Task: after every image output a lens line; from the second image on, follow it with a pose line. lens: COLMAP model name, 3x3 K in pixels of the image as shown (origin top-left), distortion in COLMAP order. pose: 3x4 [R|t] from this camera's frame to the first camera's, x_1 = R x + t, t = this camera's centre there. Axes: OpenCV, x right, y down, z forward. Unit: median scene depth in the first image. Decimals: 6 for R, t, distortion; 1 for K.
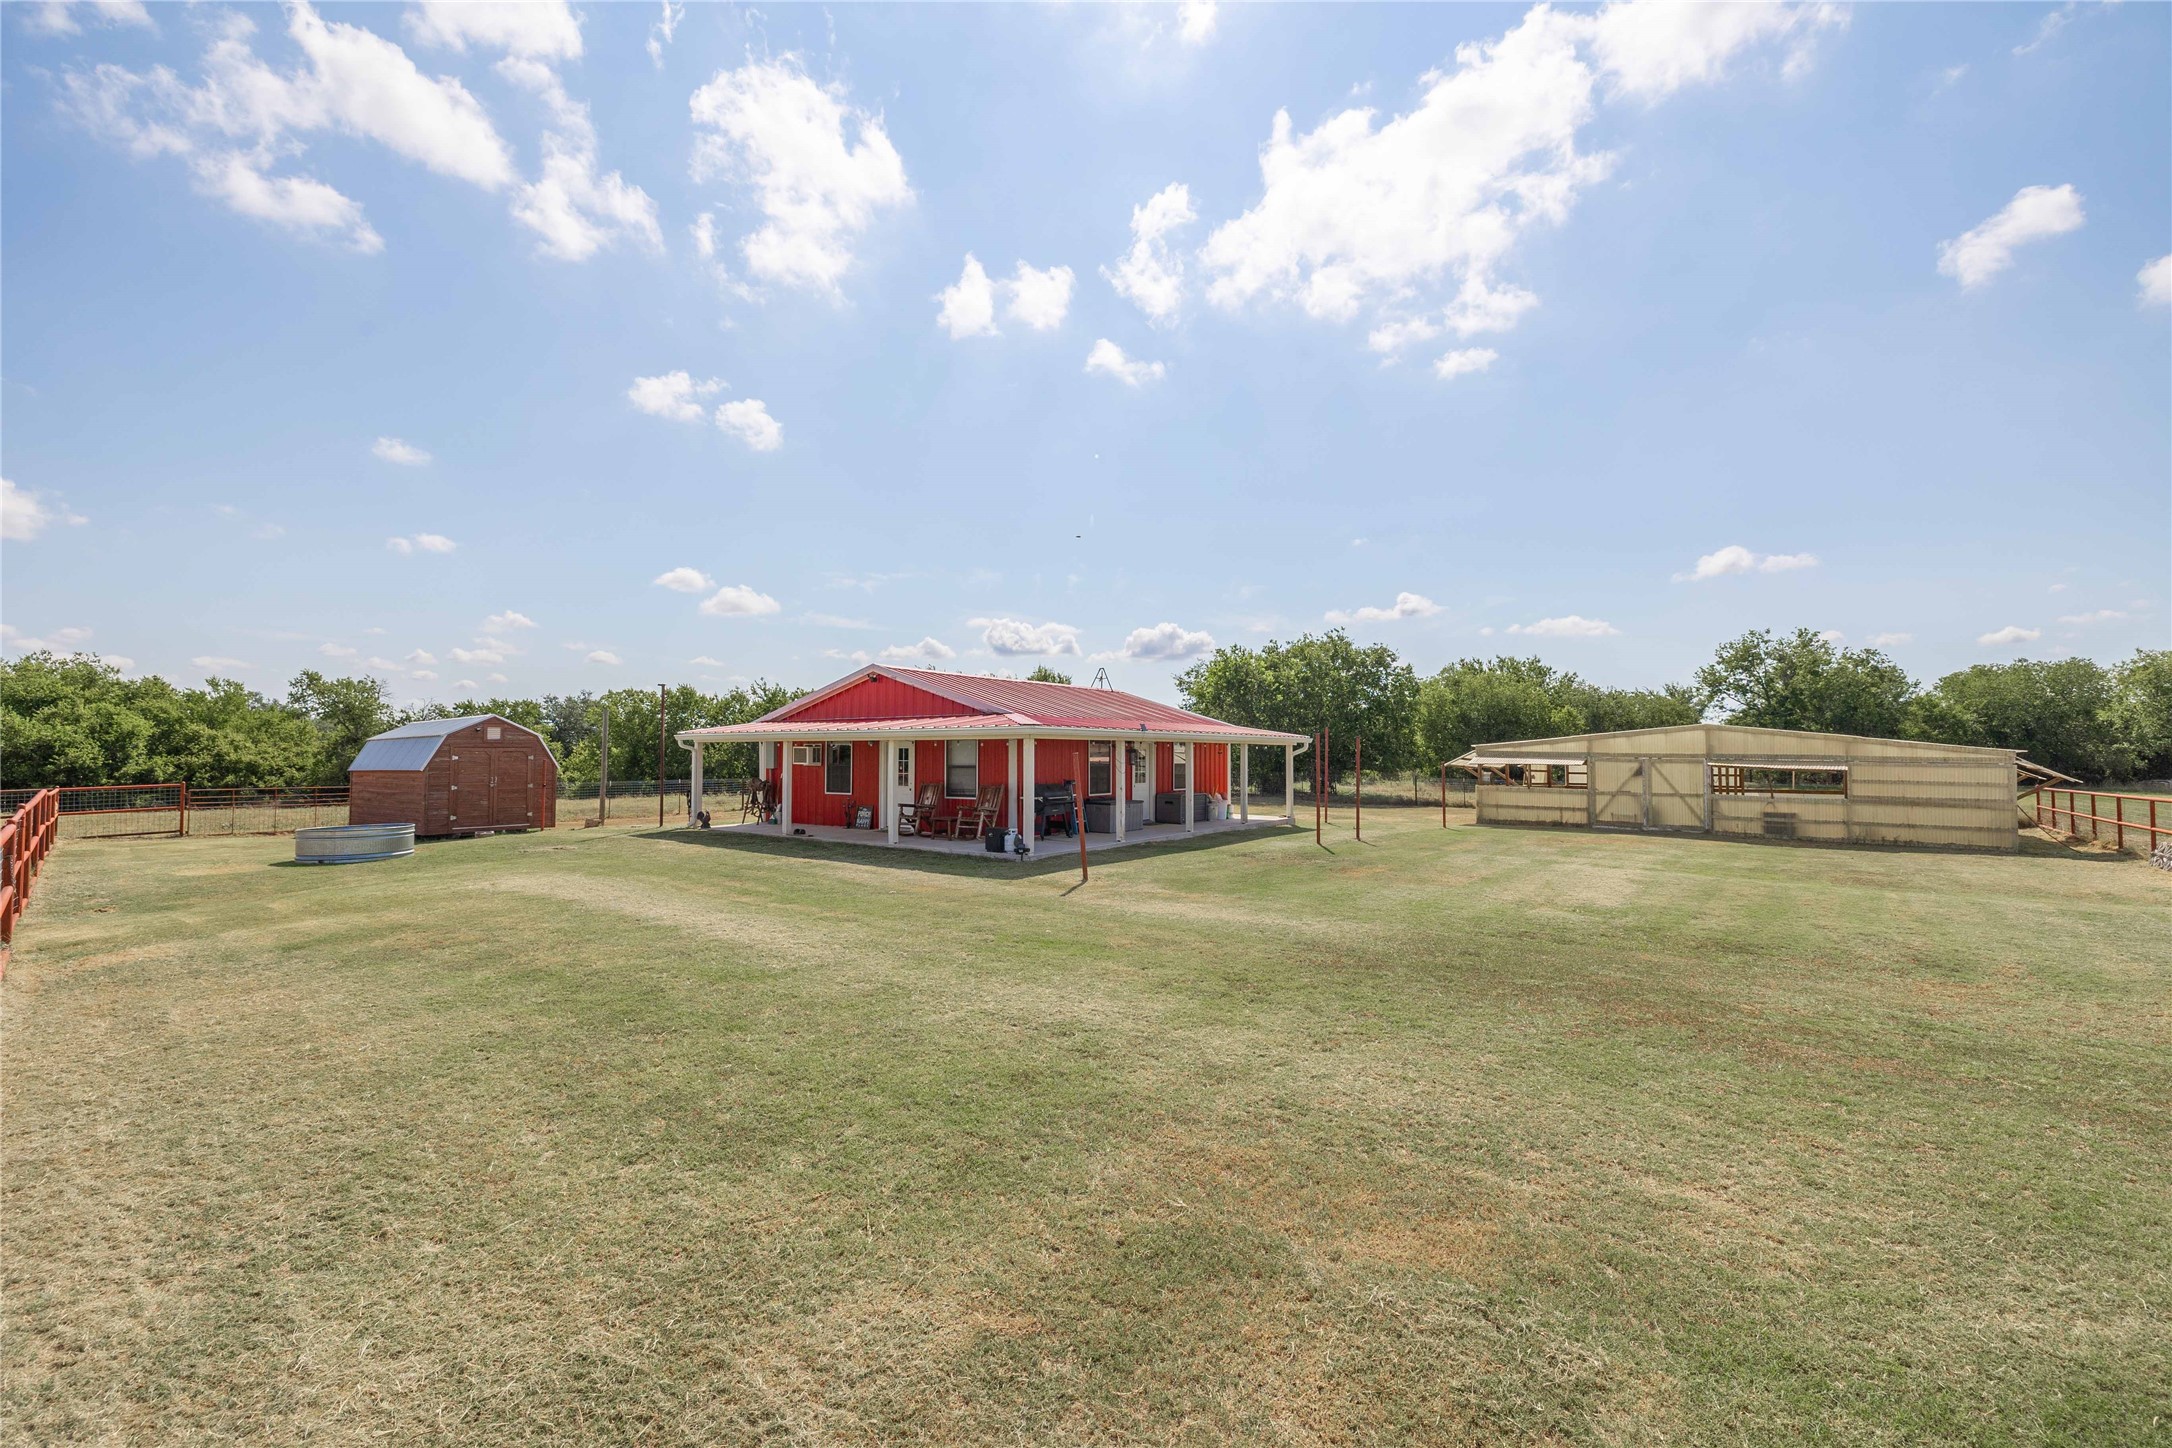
lens RADIAL K [[915.1, 0, 1091.0], [0, 915.1, 758.3], [0, 0, 1]] dist [0.007947, 0.000141]
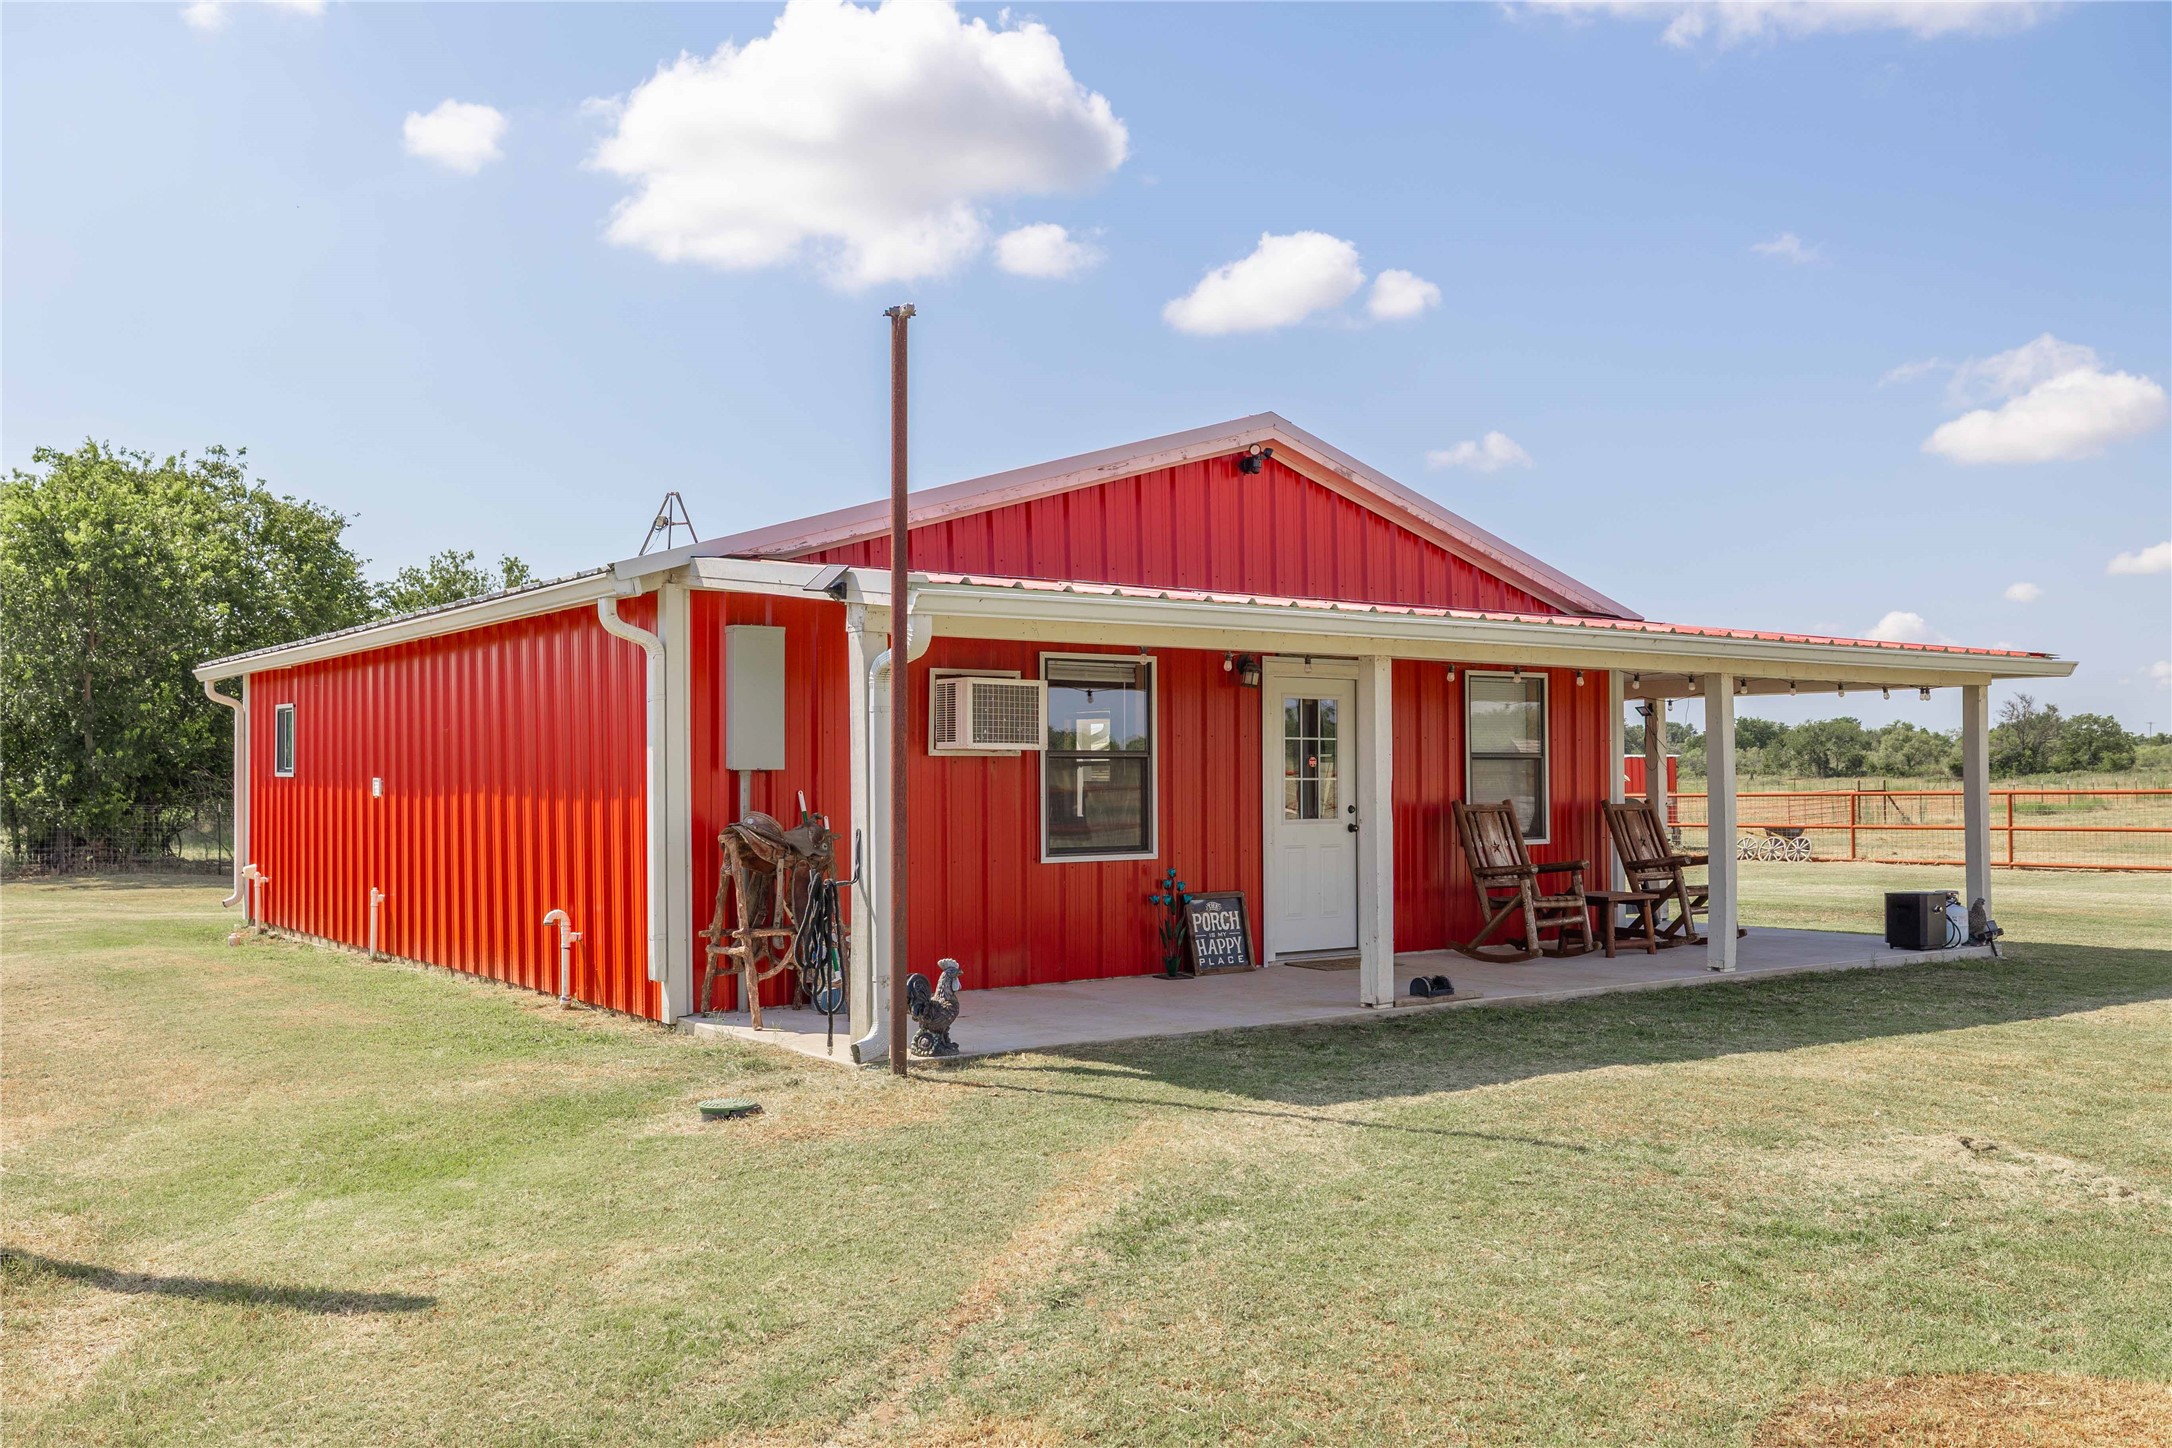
lens RADIAL K [[1860.2, 0, 1069.7], [0, 1860.2, 716.5], [0, 0, 1]] dist [0.008550, 0.006264]
pose [[0.338716, 0.026691, 0.940510, -0.670706], [0.010200, 0.999435, -0.032037, 0.012306], [-0.940833, 0.020445, 0.338252, 0.692903]]
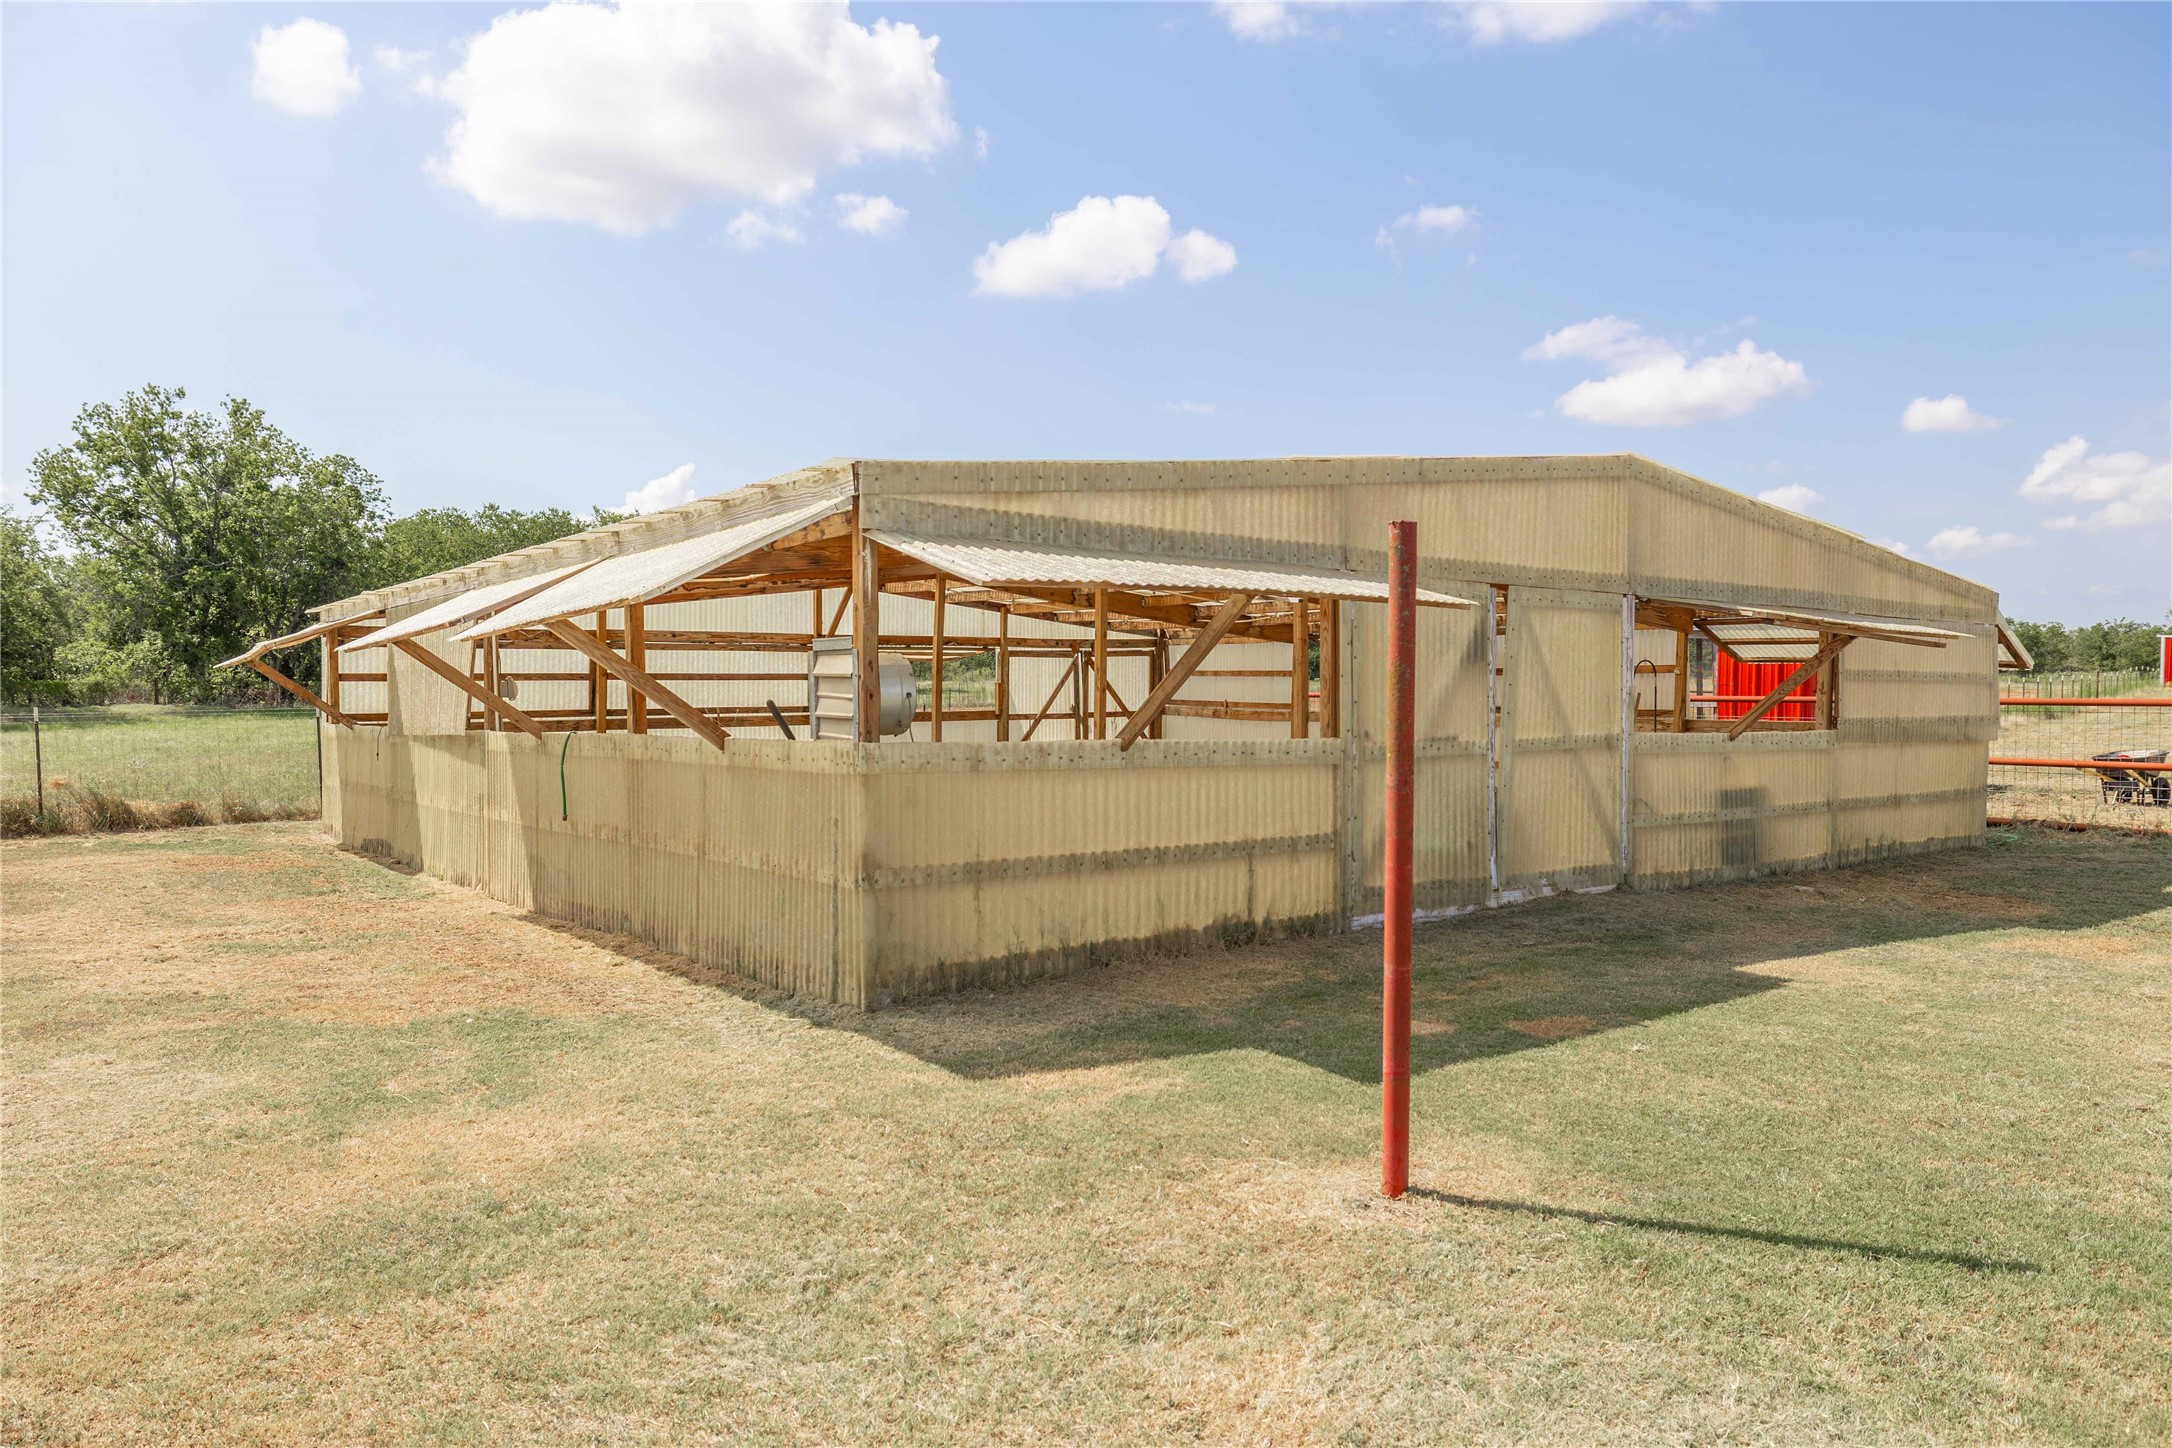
lens RADIAL K [[1496.1, 0, 1064.2], [0, 1496.1, 733.5], [0, 0, 1]] dist [0.002892, -0.000789]
pose [[0.247915, -0.042919, 0.967830, 0.219864], [0.001083, 0.999030, 0.044026, 0.018826], [-0.968781, -0.009866, 0.247721, 0.978542]]
